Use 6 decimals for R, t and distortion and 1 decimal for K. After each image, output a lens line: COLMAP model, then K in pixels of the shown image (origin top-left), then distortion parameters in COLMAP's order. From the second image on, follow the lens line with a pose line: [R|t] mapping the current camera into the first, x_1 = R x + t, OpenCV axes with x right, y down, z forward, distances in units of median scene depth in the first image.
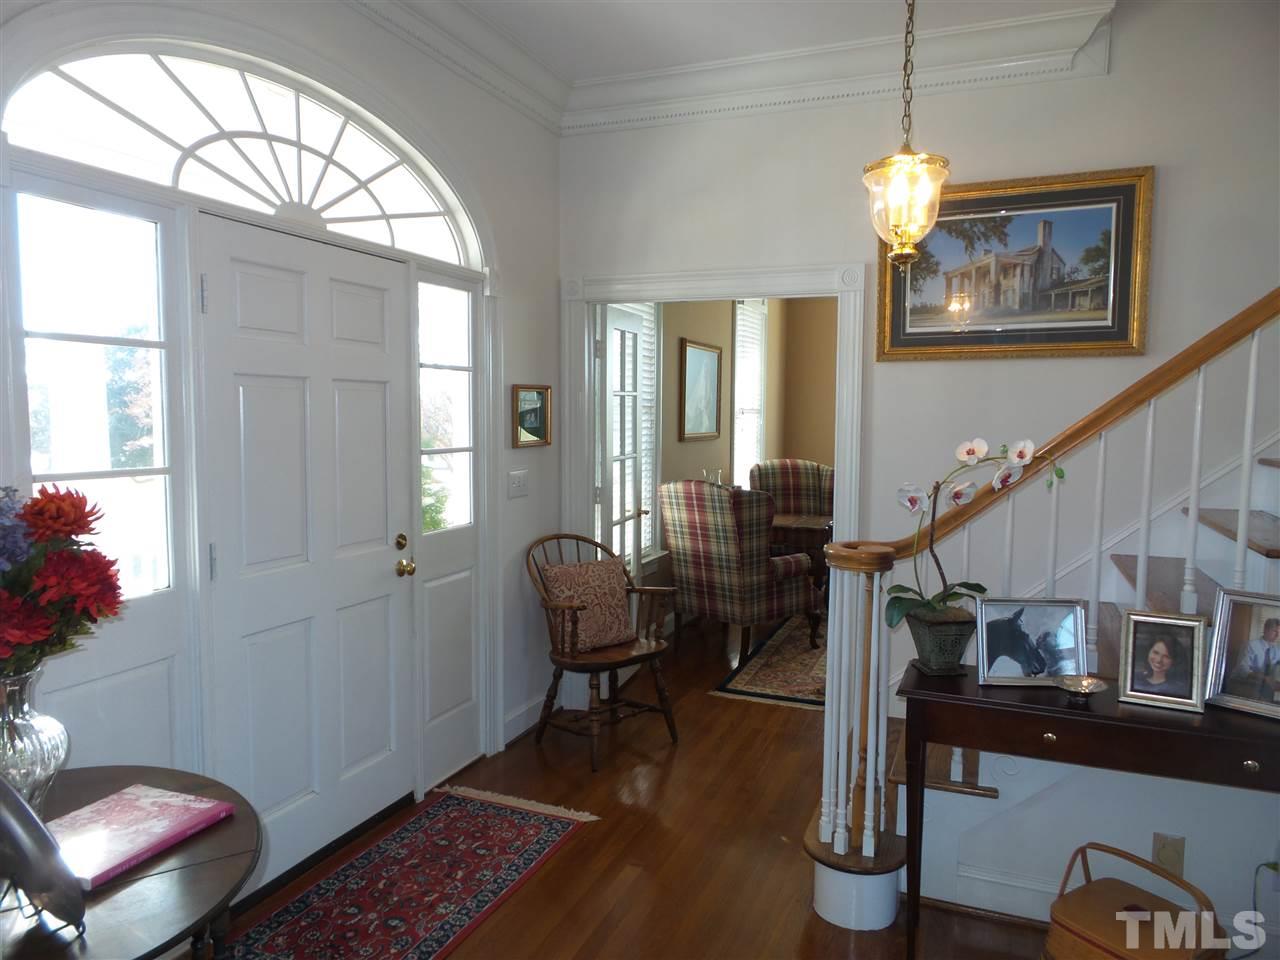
lens RADIAL K [[889.1, 0, 640.0], [0, 889.1, 480.0], [0, 0, 1]] dist [0.006516, -0.000721]
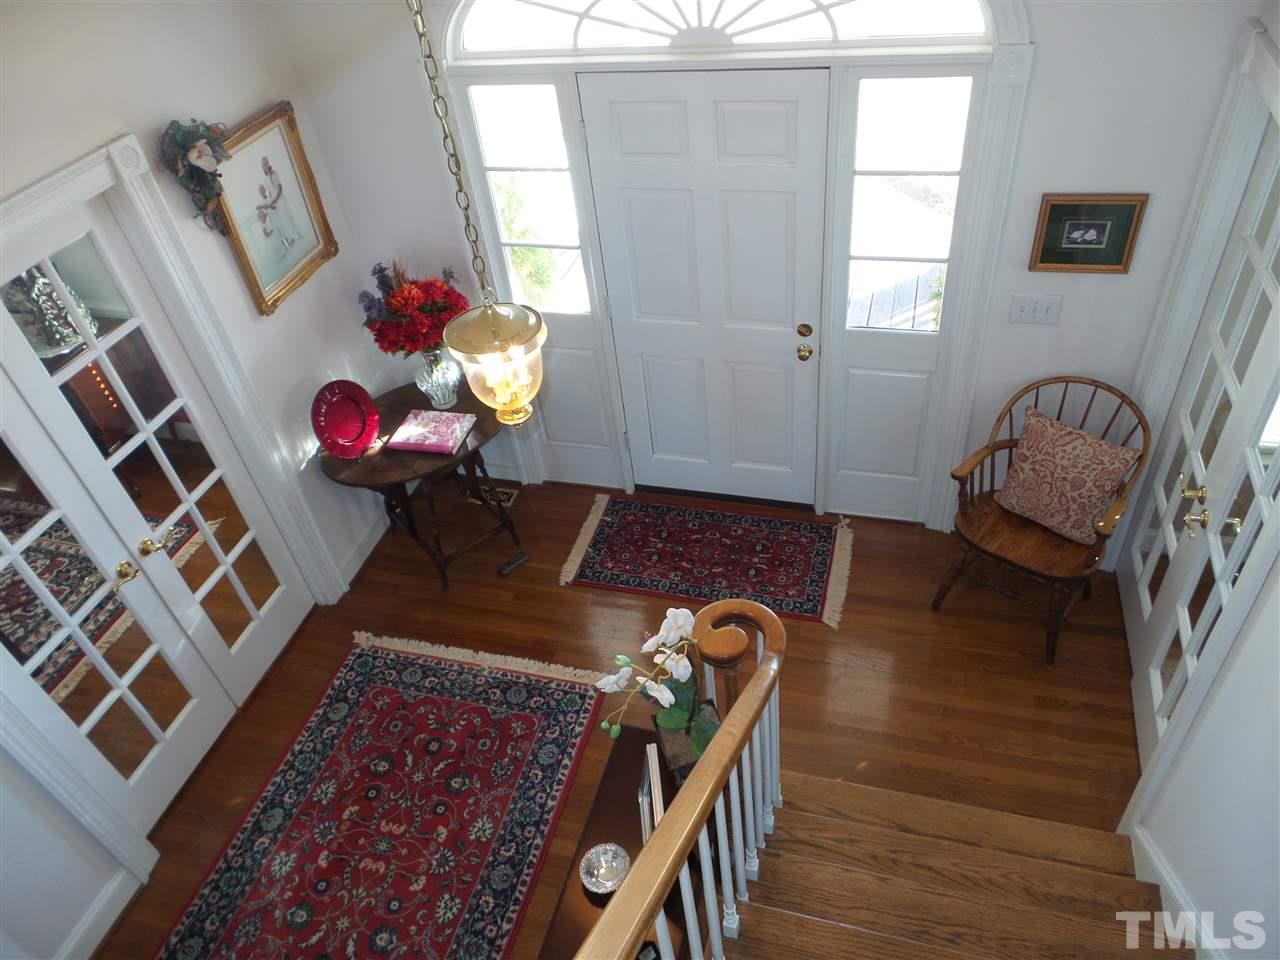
lens RADIAL K [[889.1, 0, 640.0], [0, 889.1, 480.0], [0, 0, 1]] dist [0.006516, -0.000721]
pose [[0.102228, 0.635928, -0.764948, 0.683645], [0.029012, 0.766743, 0.641298, -0.508361], [0.994338, -0.087751, 0.059933, 0.712602]]
